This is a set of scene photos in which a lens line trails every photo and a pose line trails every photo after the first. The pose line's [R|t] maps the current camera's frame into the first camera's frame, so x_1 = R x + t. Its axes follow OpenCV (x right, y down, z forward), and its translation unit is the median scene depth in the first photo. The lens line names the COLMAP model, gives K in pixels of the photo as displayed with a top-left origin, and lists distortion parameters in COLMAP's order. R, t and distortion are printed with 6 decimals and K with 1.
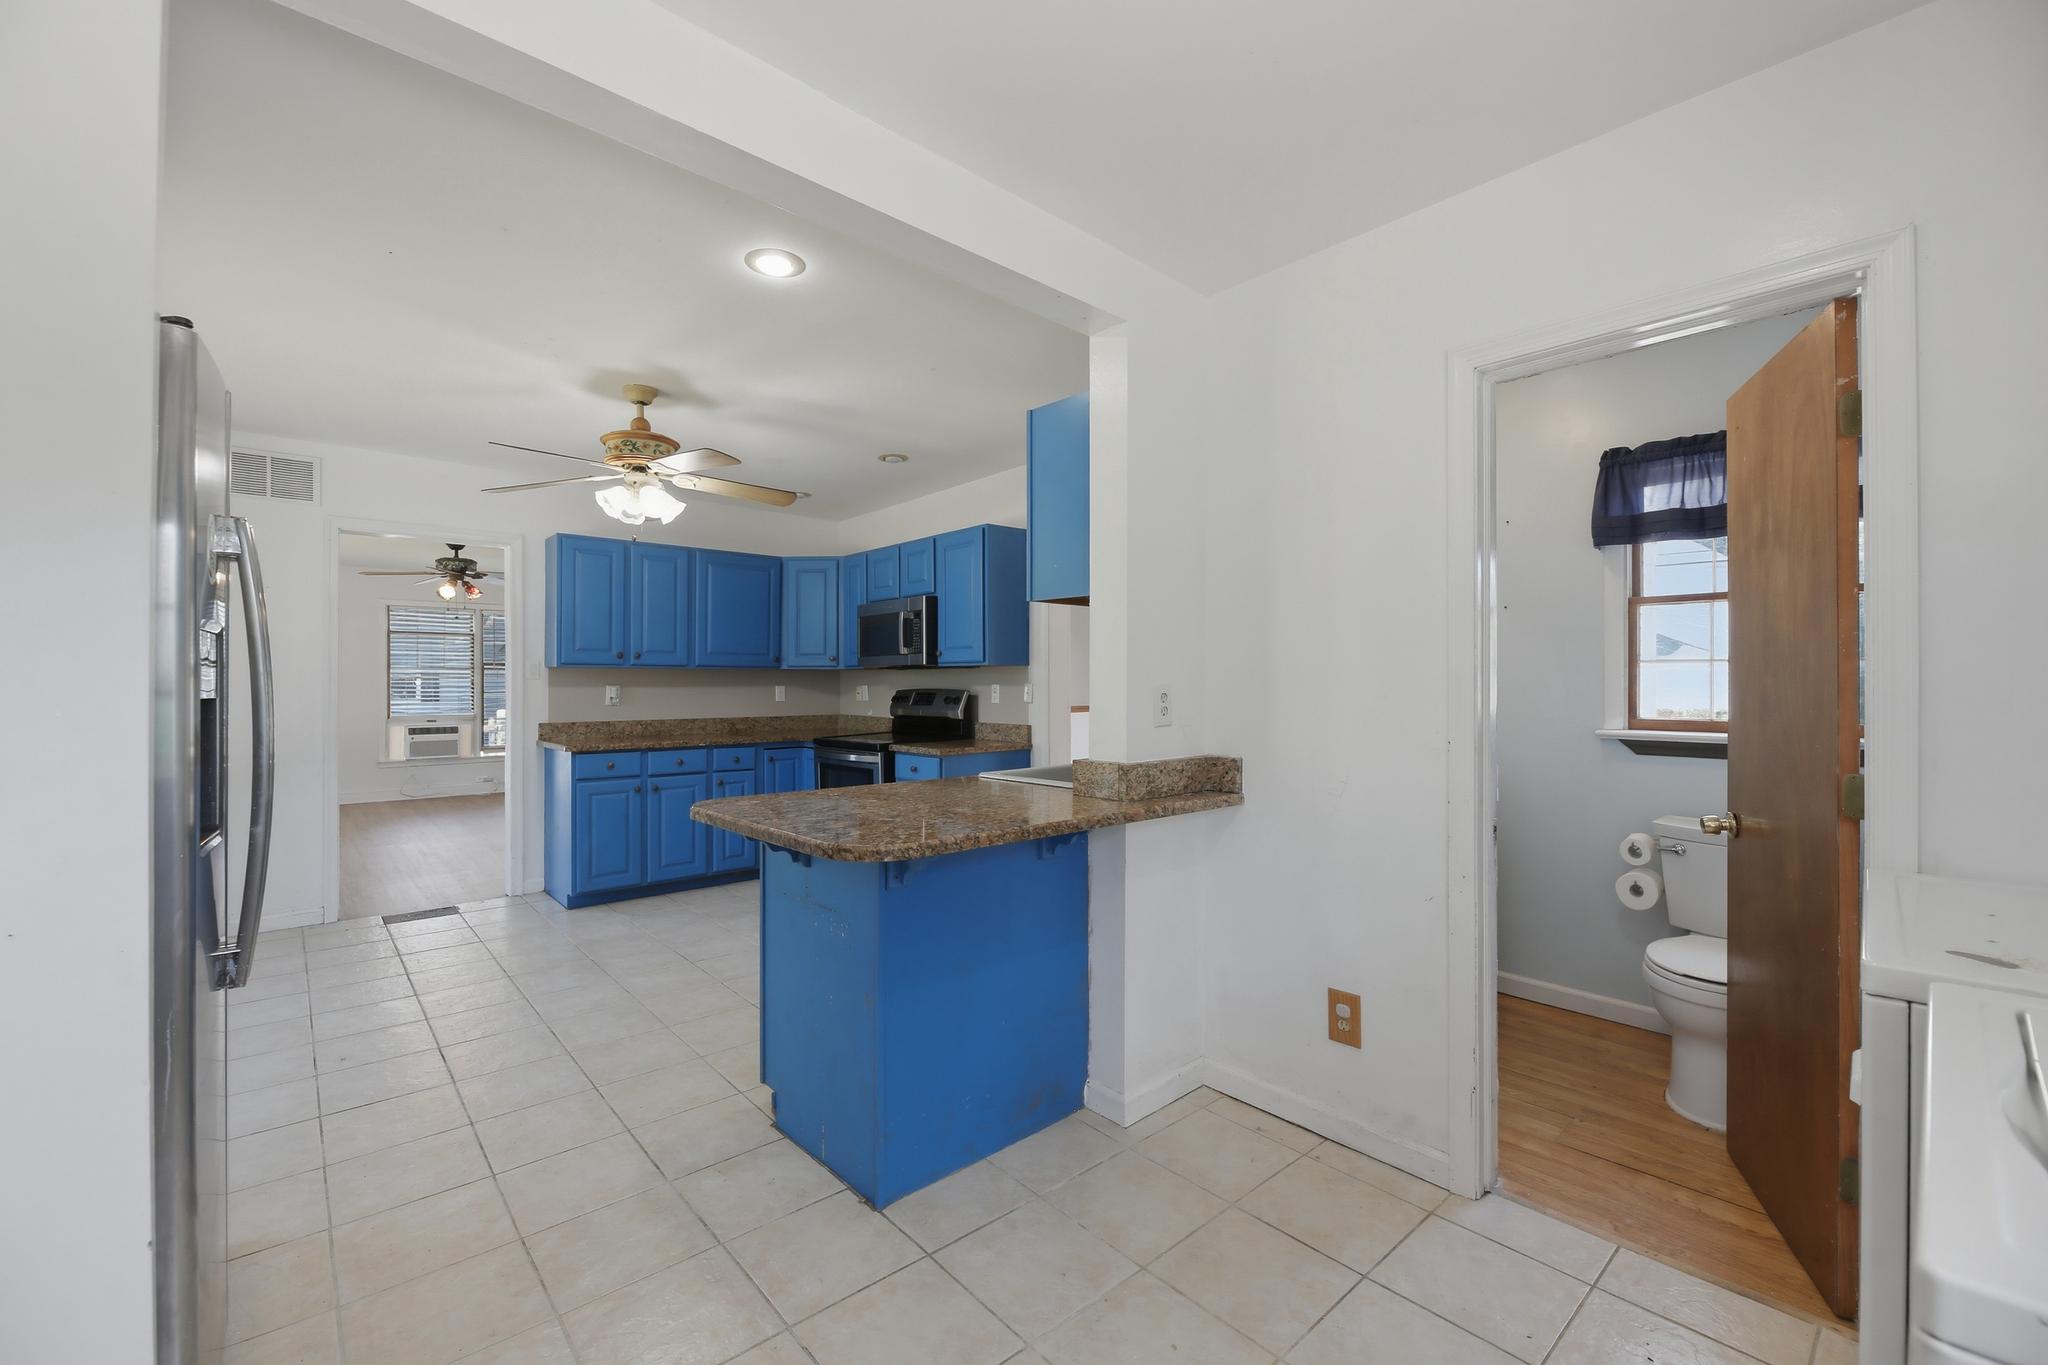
lens RADIAL K [[854.3, 0, 1027.5], [0, 854.3, 686.2], [0, 0, 1]] dist [-0.001471, -0.002146]
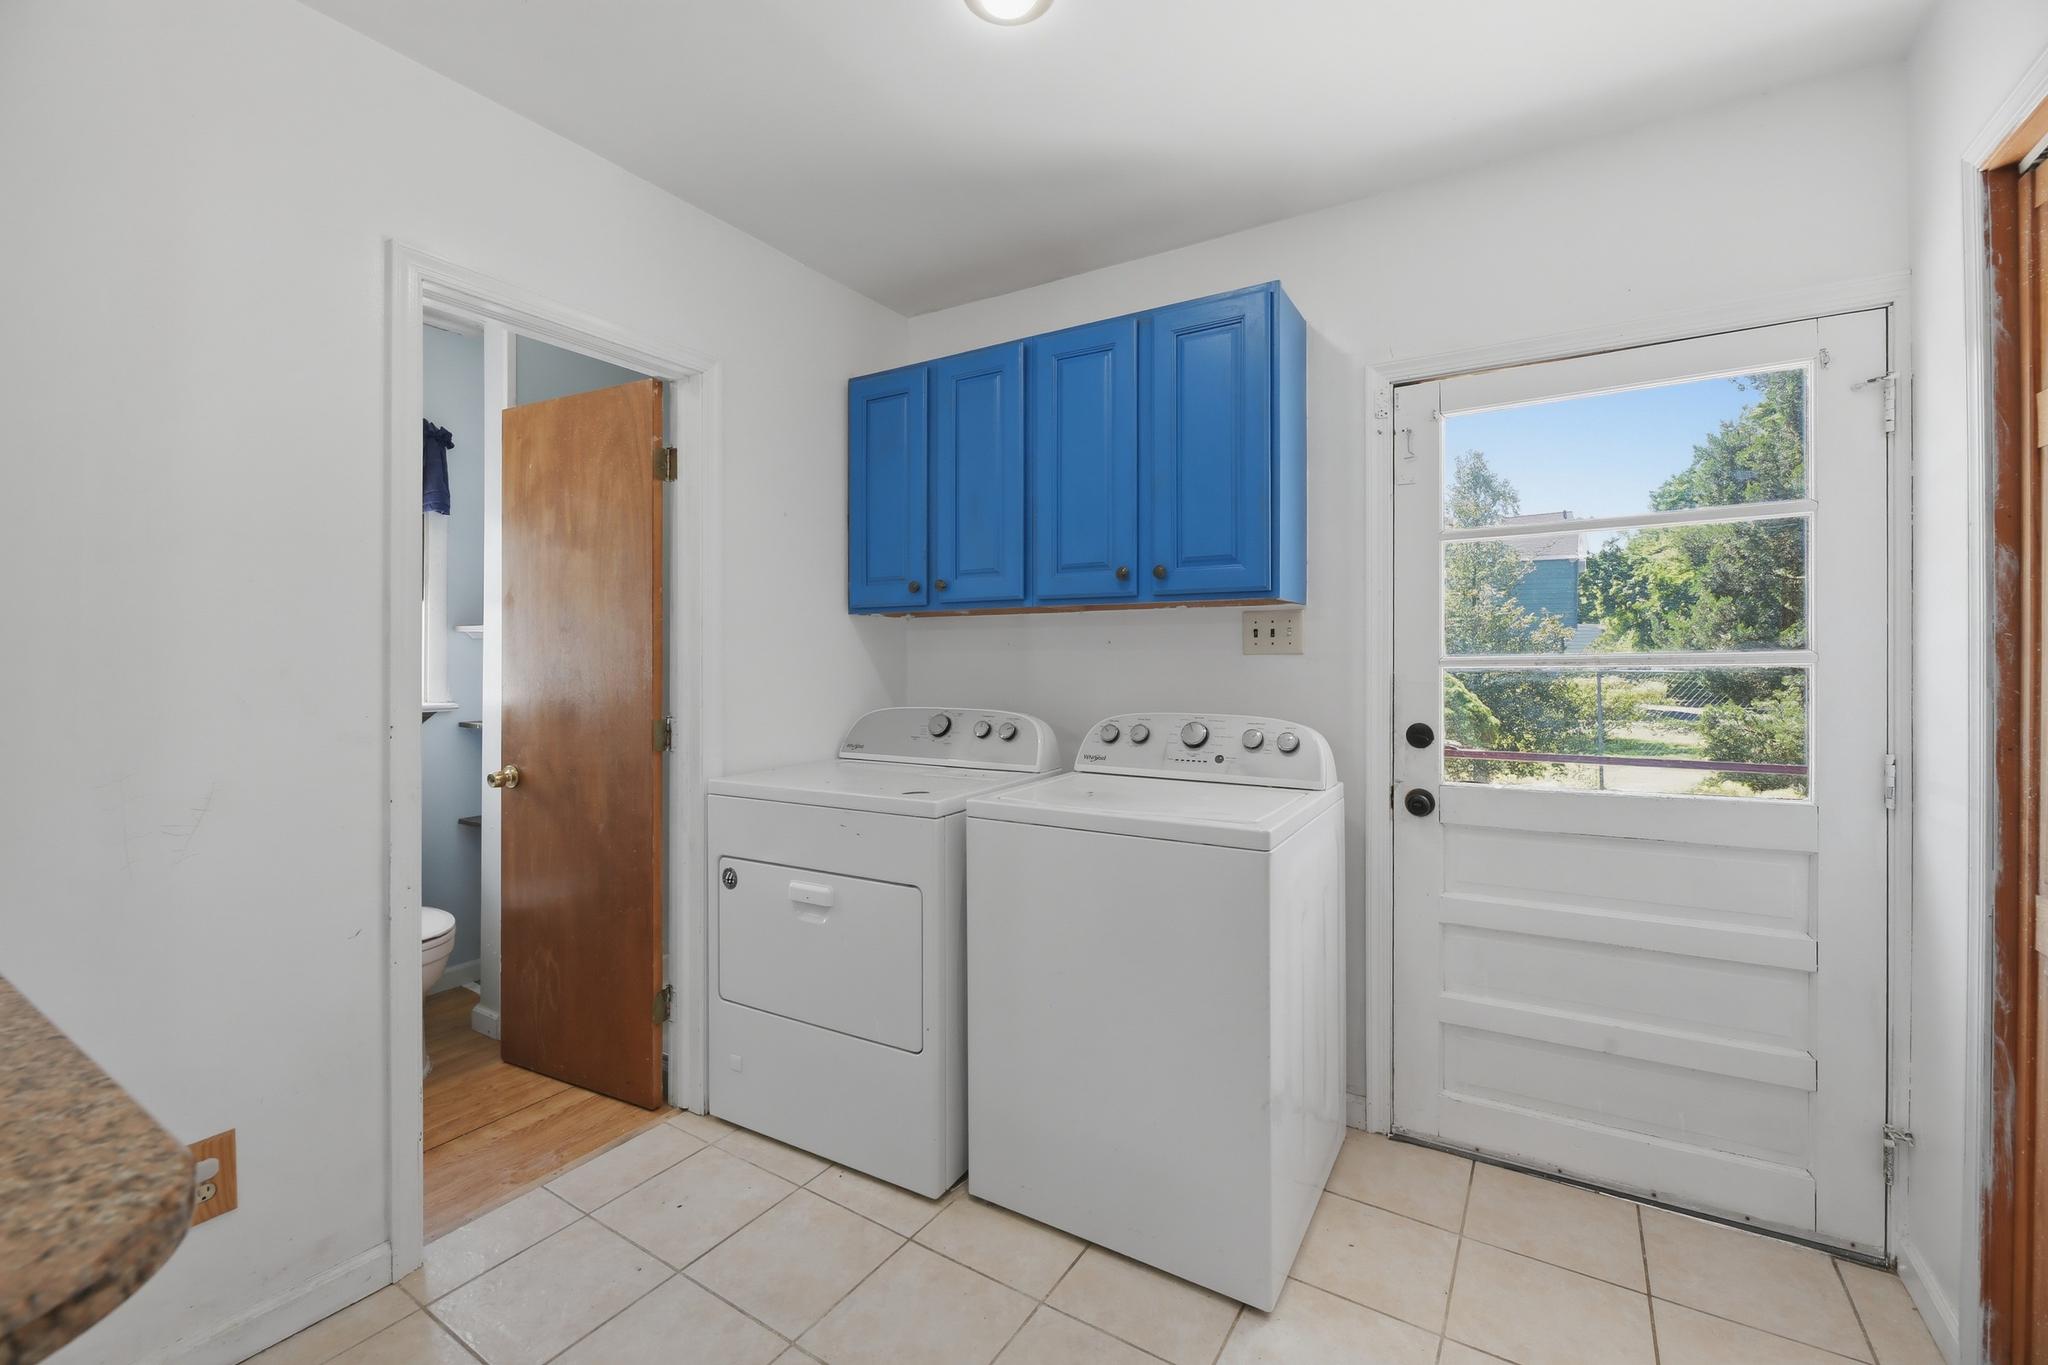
lens RADIAL K [[854.3, 0, 1015.3], [0, 854.3, 676.0], [0, 0, 1]] dist [-0.001471, -0.002146]
pose [[-0.290561, -0.004349, 0.956847, -0.177753], [0.001331, 0.999987, 0.004949, 0.008110], [-0.956855, 0.002711, -0.290552, 0.273093]]
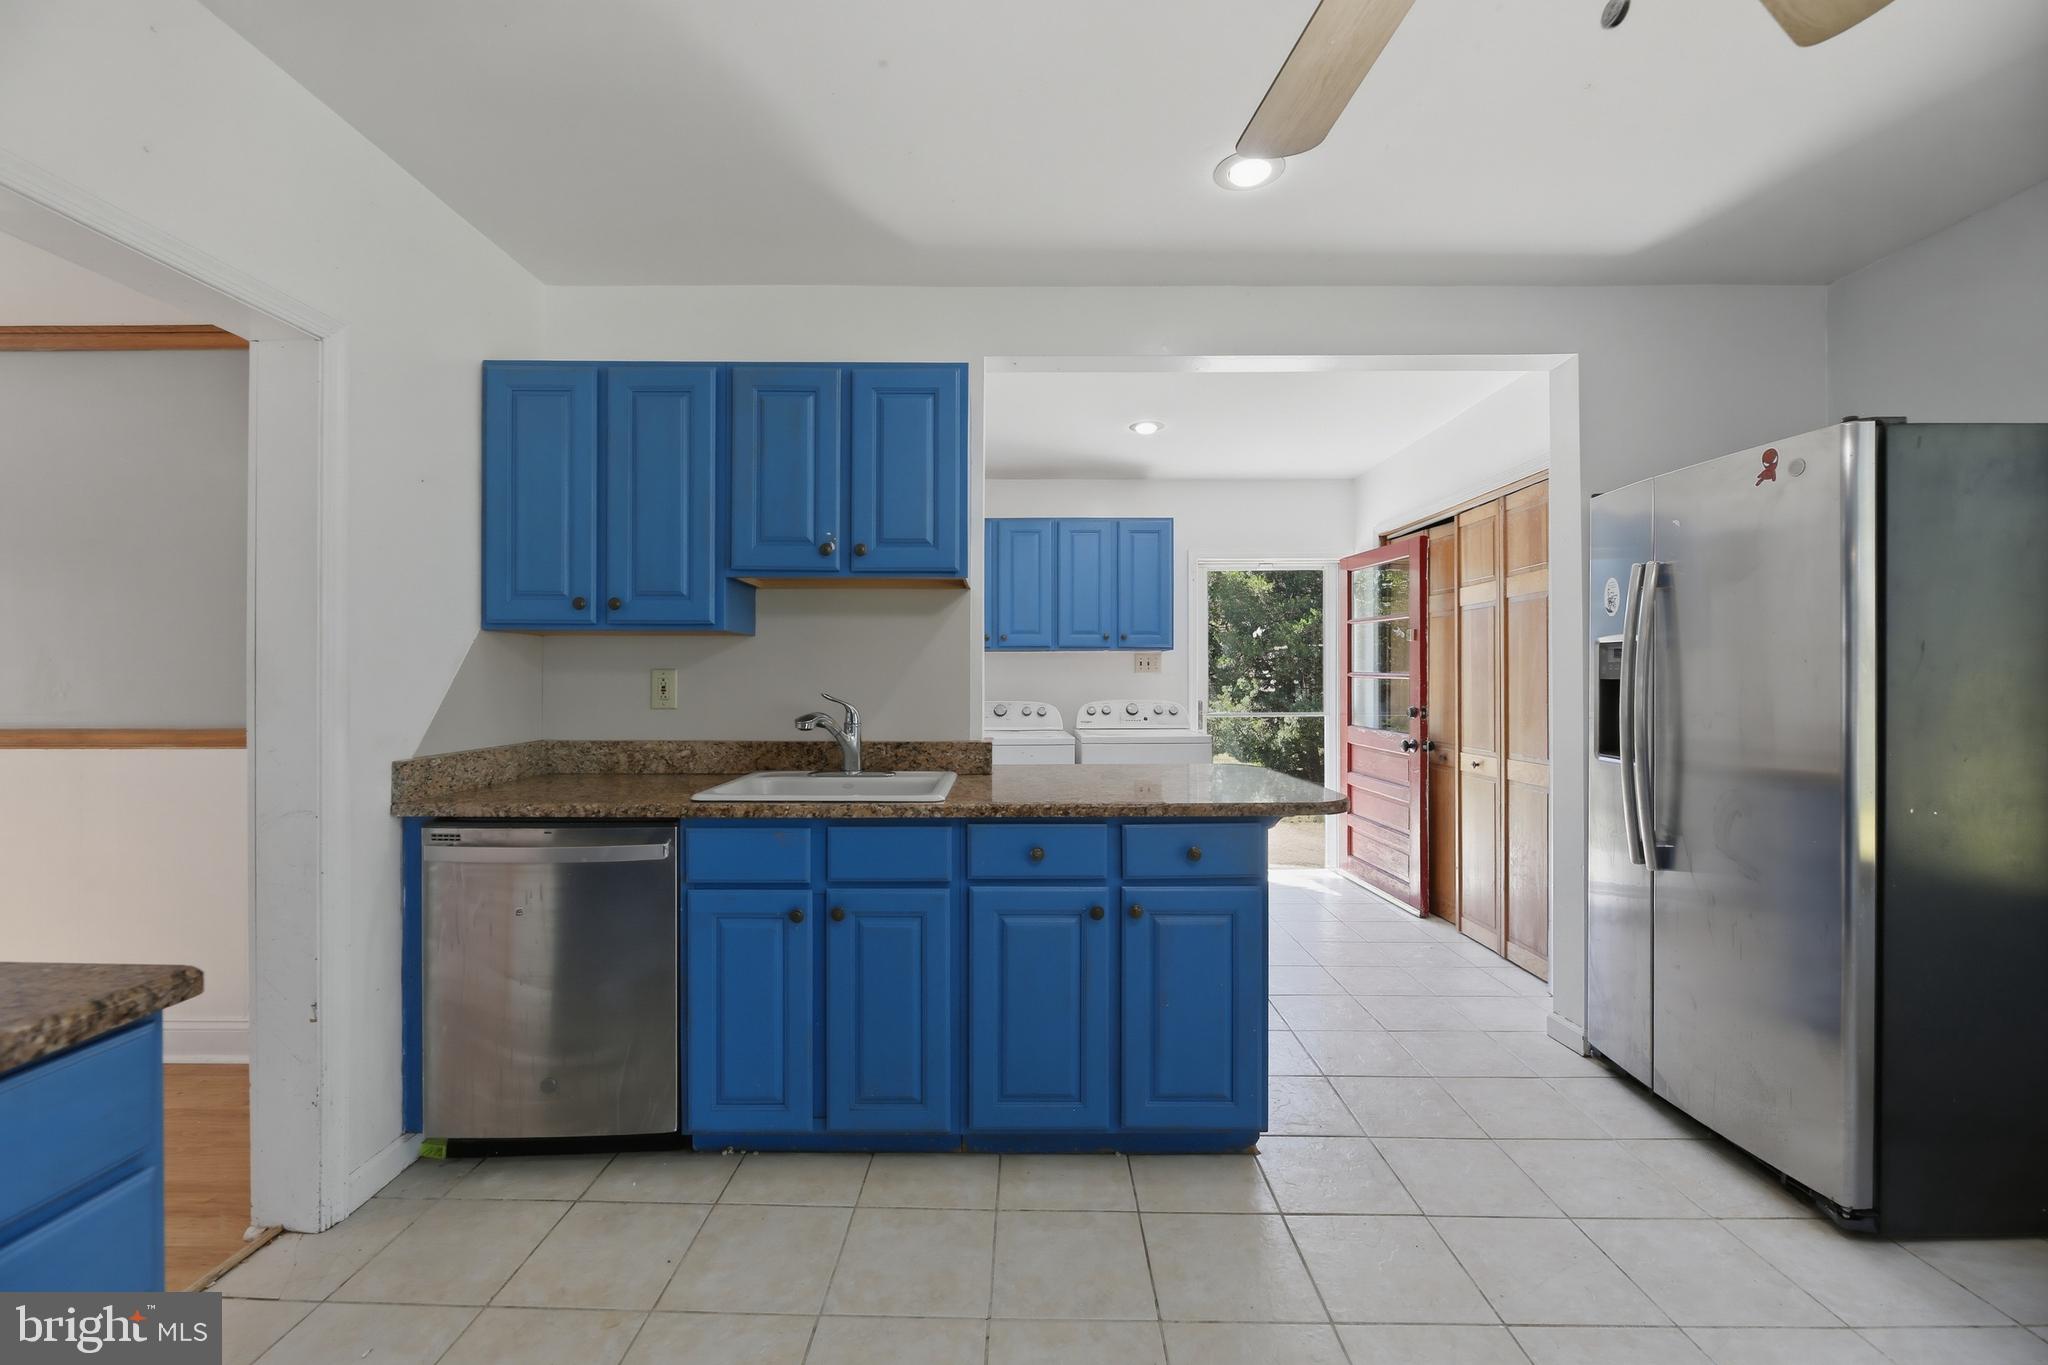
lens RADIAL K [[854.3, 0, 1023.7], [0, 854.3, 675.0], [0, 0, 1]] dist [-0.001471, -0.002146]
pose [[-0.742245, 0.002750, 0.670123, -0.340612], [0.003303, 0.999994, -0.000446, 0.001328], [-0.670121, 0.001882, -0.742250, 0.844792]]
